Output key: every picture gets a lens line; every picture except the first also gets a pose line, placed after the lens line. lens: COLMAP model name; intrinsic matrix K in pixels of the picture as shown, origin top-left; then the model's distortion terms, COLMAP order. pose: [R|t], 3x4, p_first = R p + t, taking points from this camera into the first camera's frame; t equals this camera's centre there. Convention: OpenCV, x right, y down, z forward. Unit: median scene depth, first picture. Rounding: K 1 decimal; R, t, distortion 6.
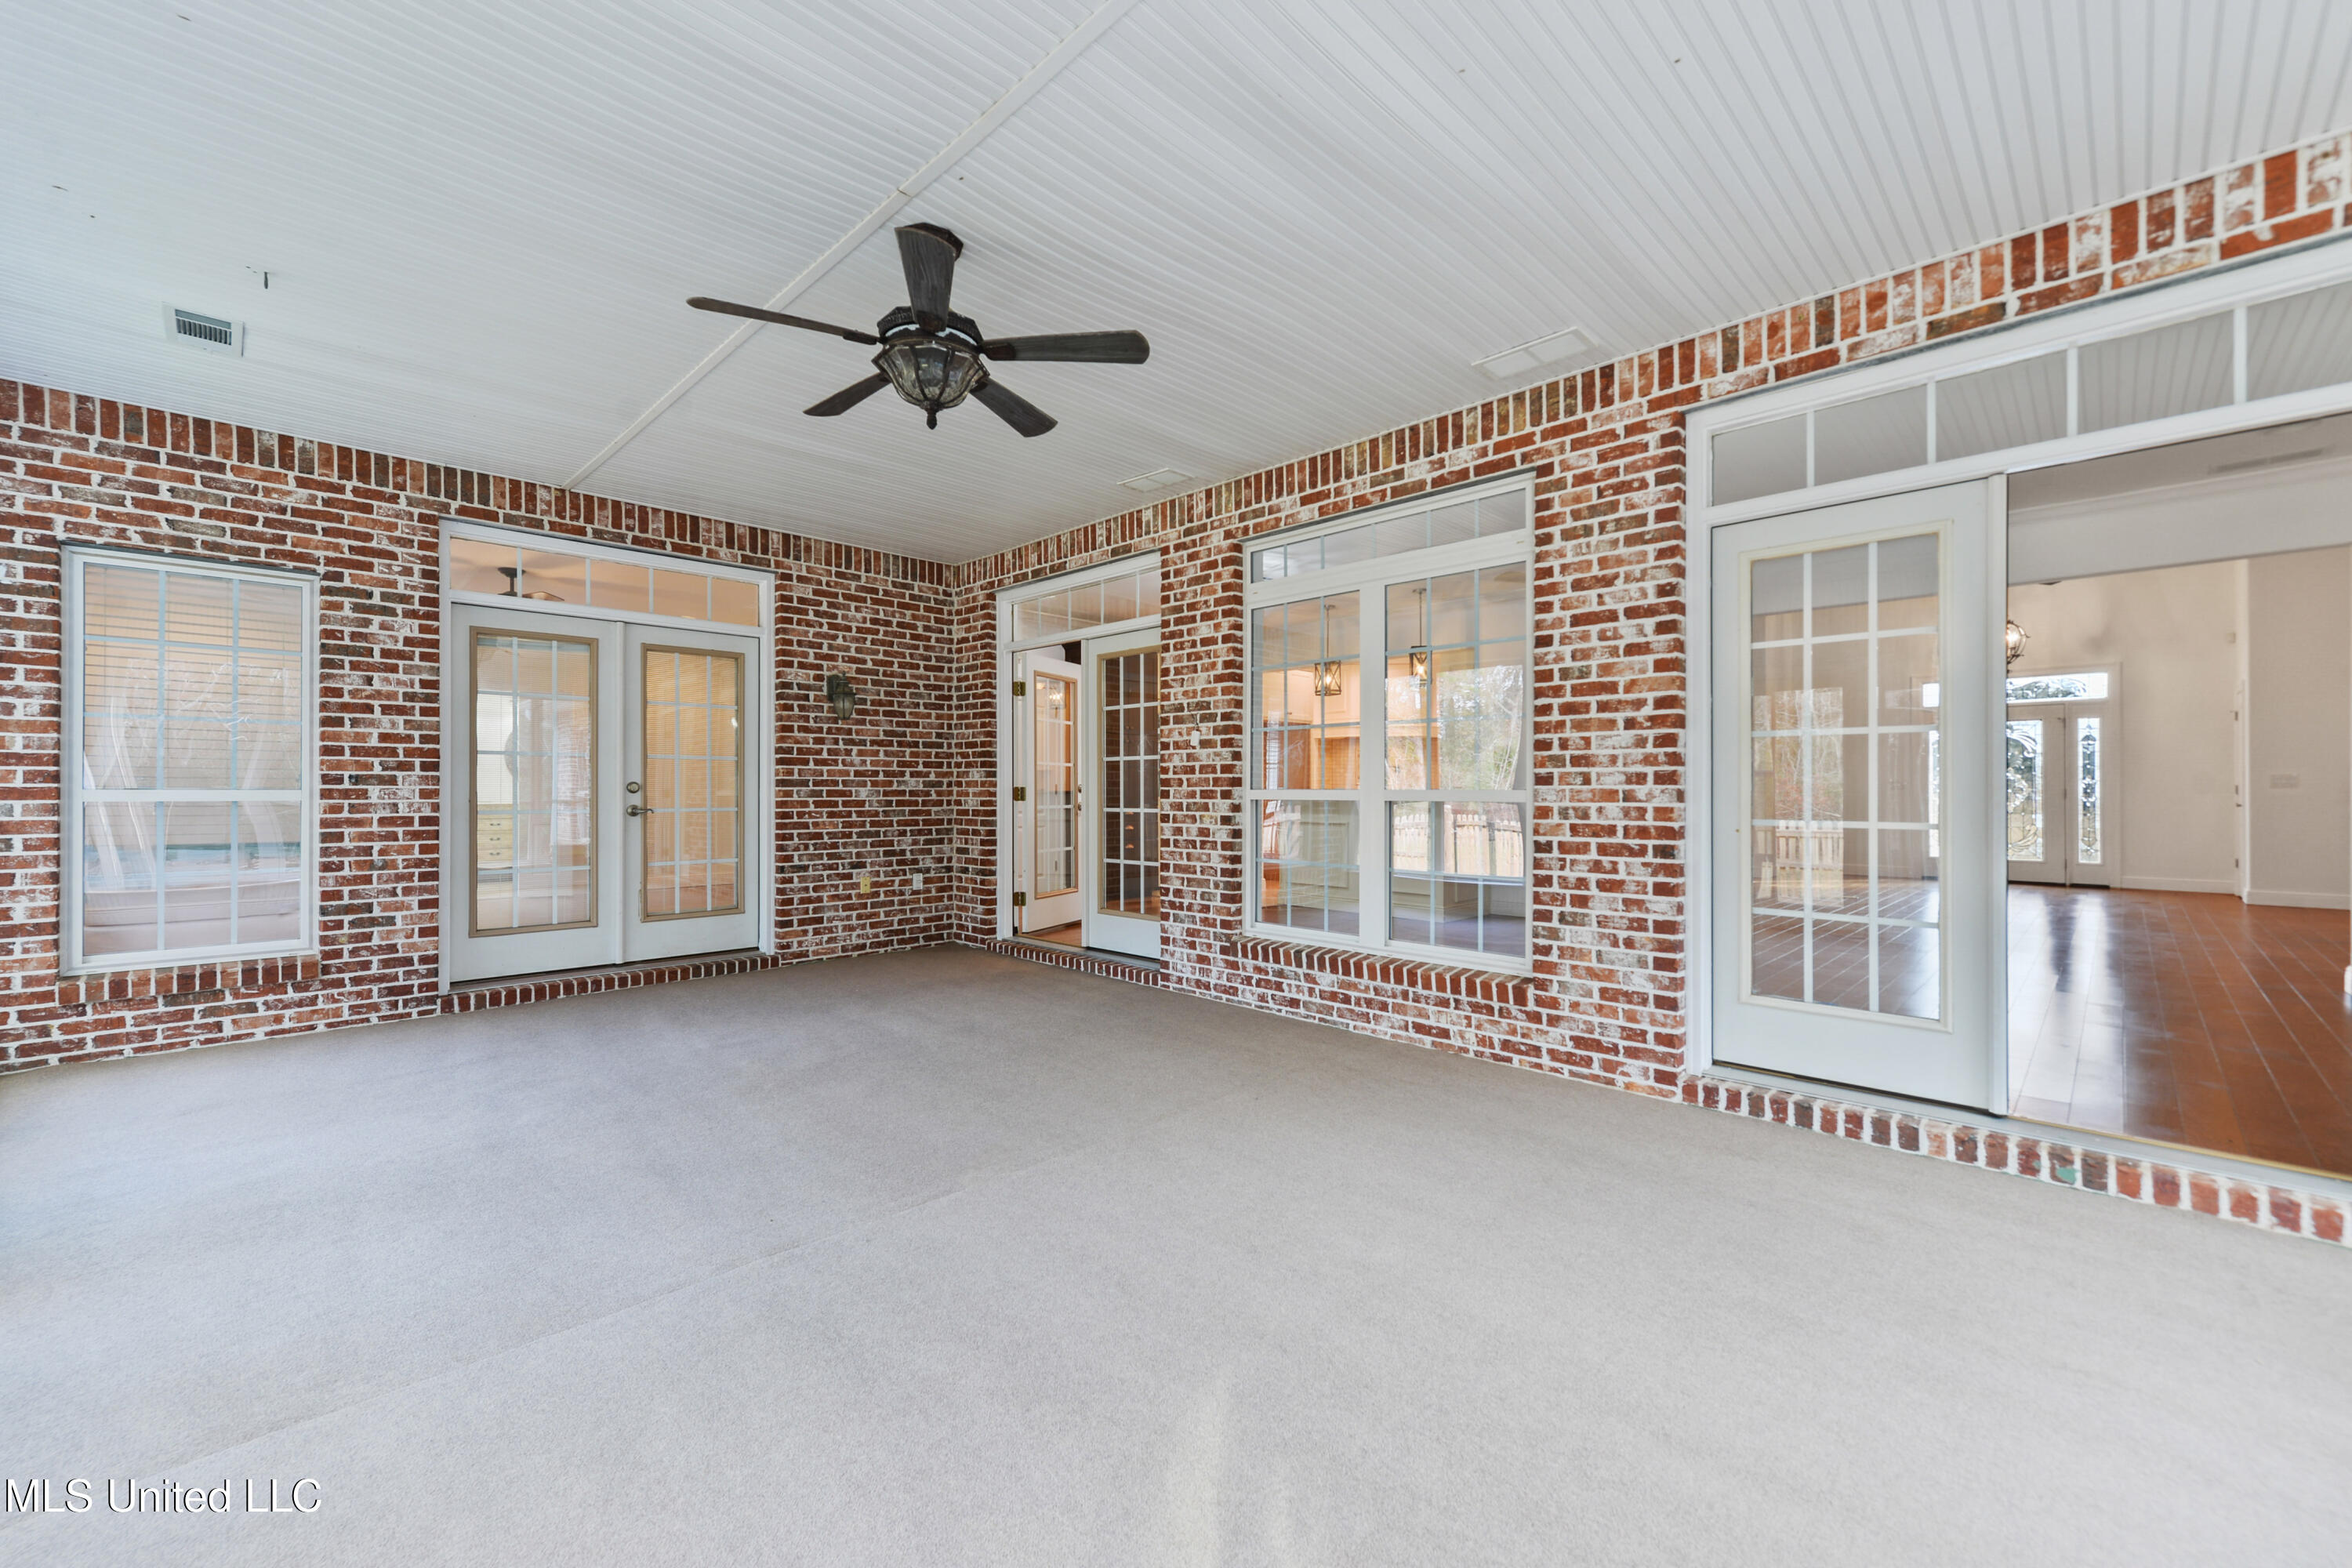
lens RADIAL K [[952.7, 0, 1176.0], [0, 952.7, 784.0], [0, 0, 1]] dist [0.011205, -0.000224]
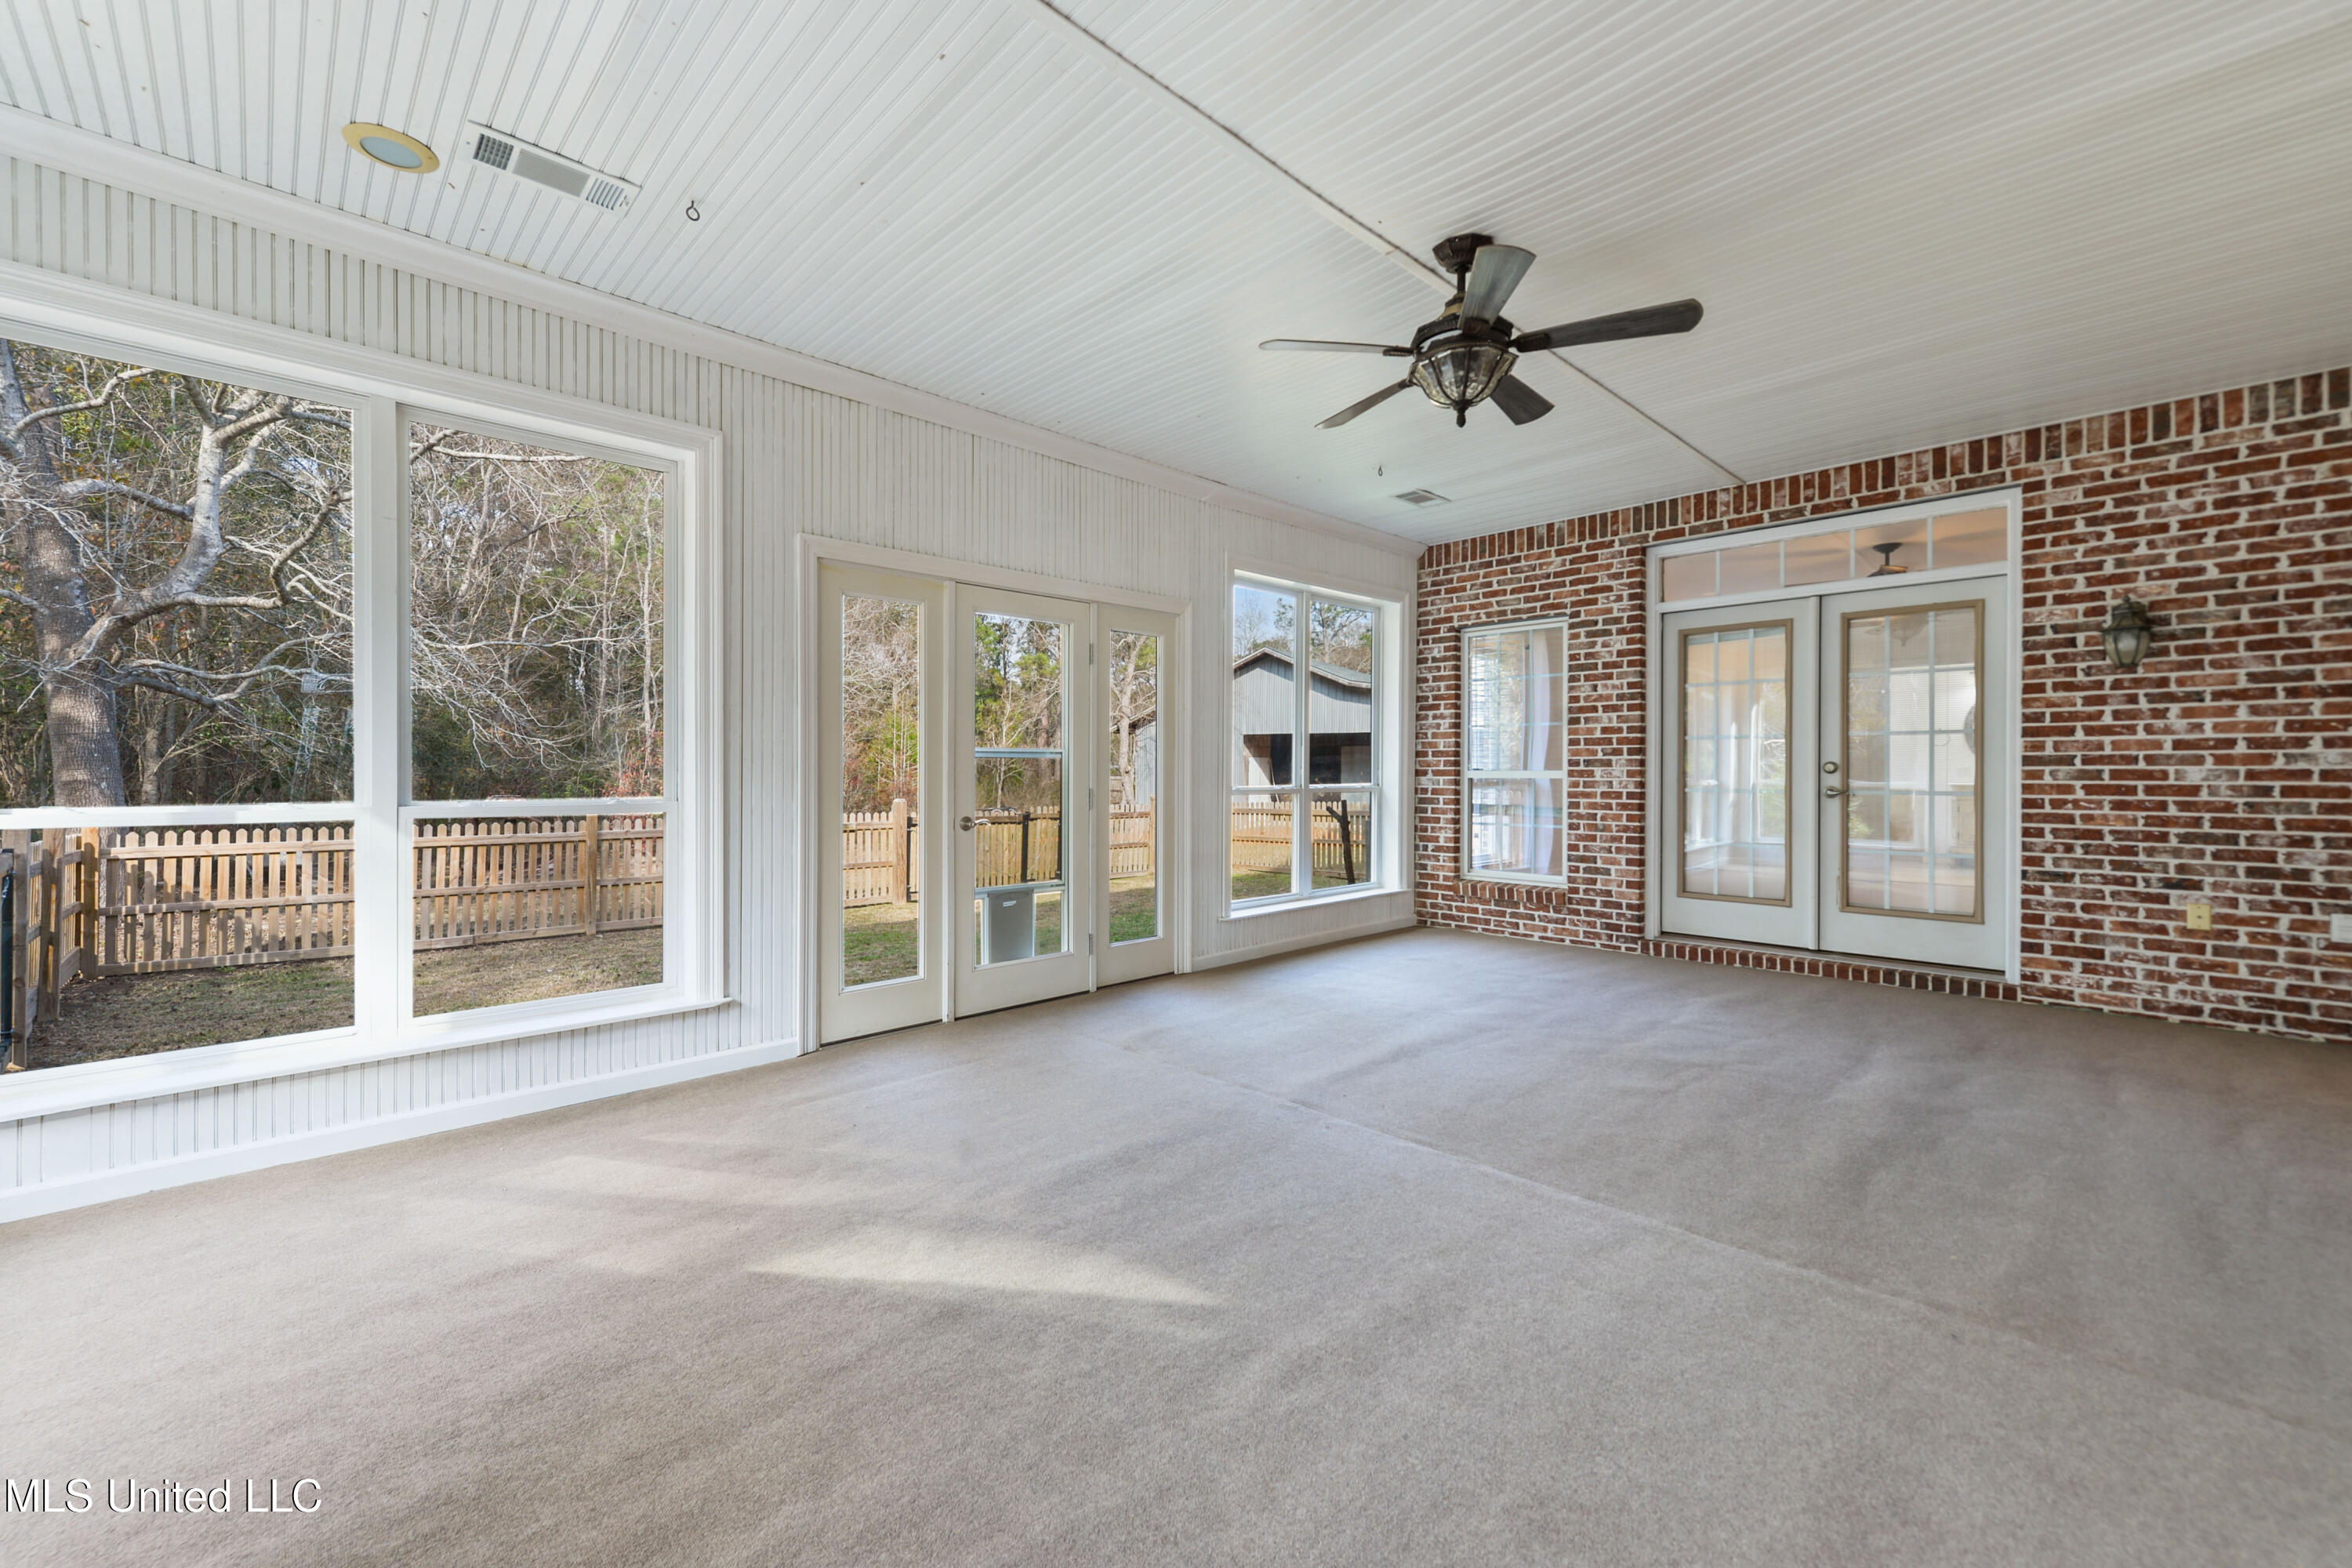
lens RADIAL K [[952.7, 0, 1176.0], [0, 952.7, 784.0], [0, 0, 1]] dist [0.011205, -0.000224]
pose [[-0.027535, 0.004690, -0.999610, 0.471362], [-0.000351, 0.999989, 0.004701, 0.017953], [0.999621, 0.000481, -0.027533, 0.442718]]
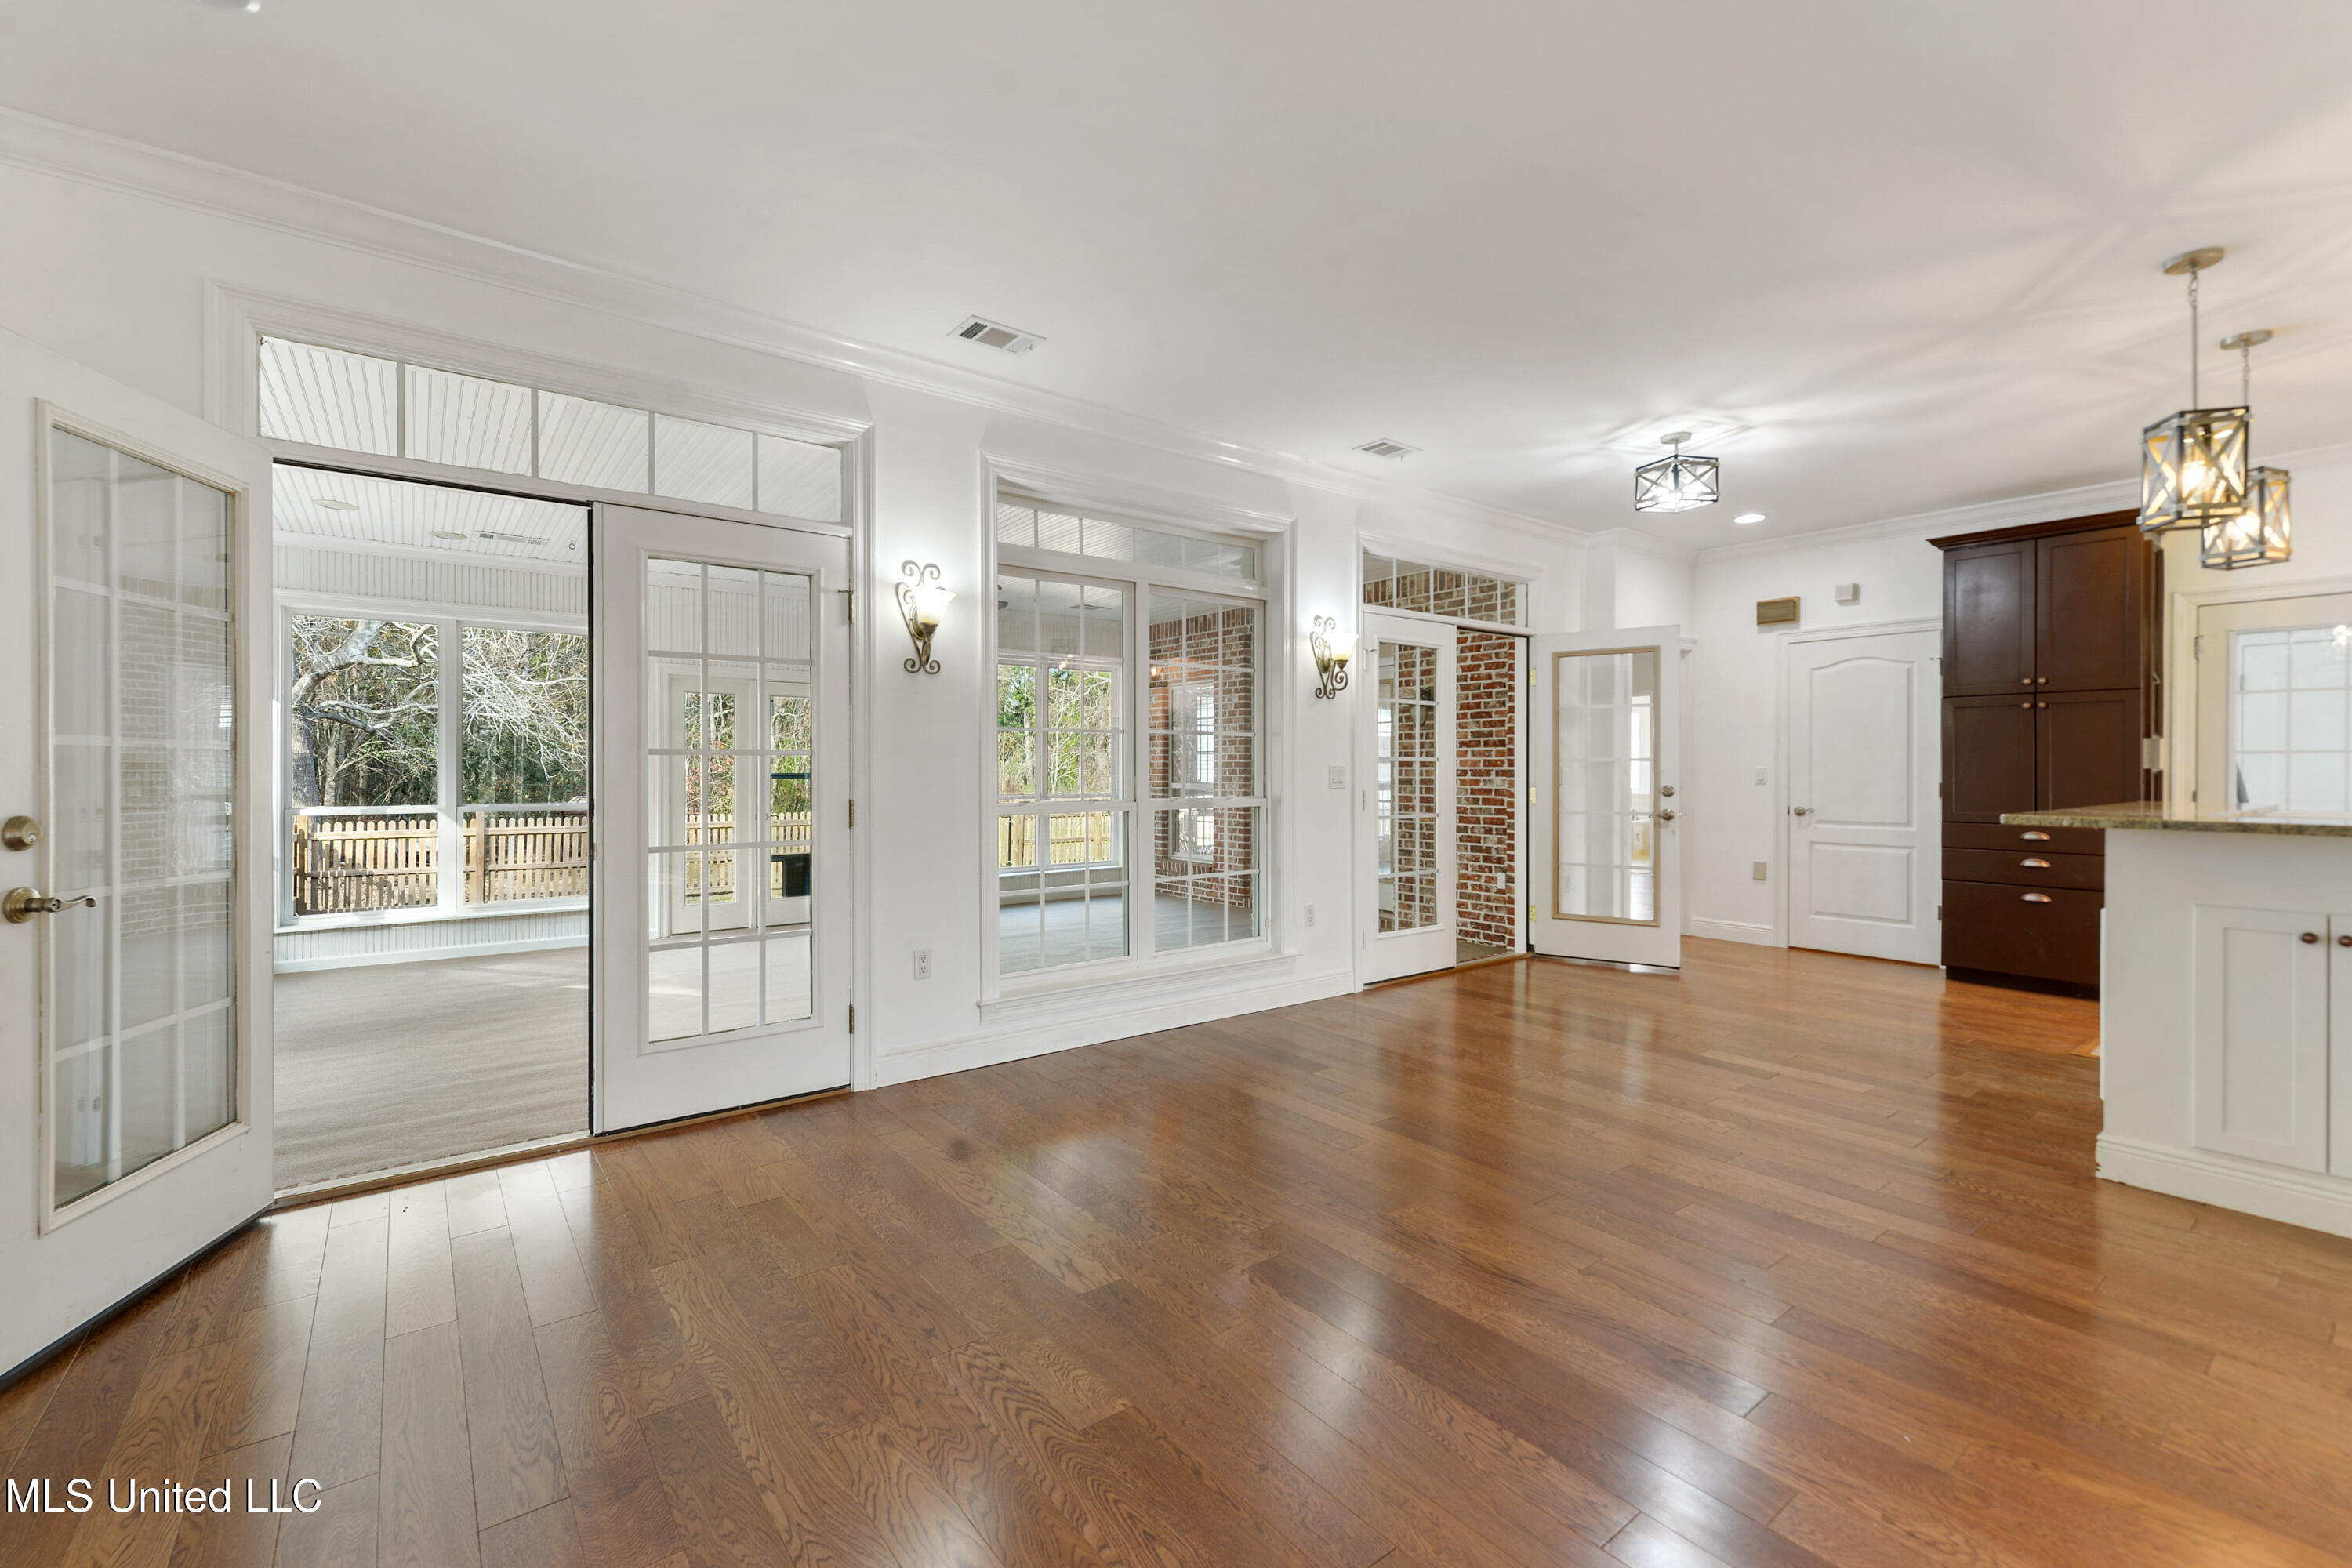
lens RADIAL K [[1002.0, 0, 1176.0], [0, 1002.0, 784.0], [0, 0, 1]] dist [0.014846, -0.000045]
pose [[-0.138457, 0.005465, -0.990353, 1.157504], [-0.000522, 0.999984, 0.005591, -0.006307], [0.990368, 0.001292, -0.138452, 1.148716]]
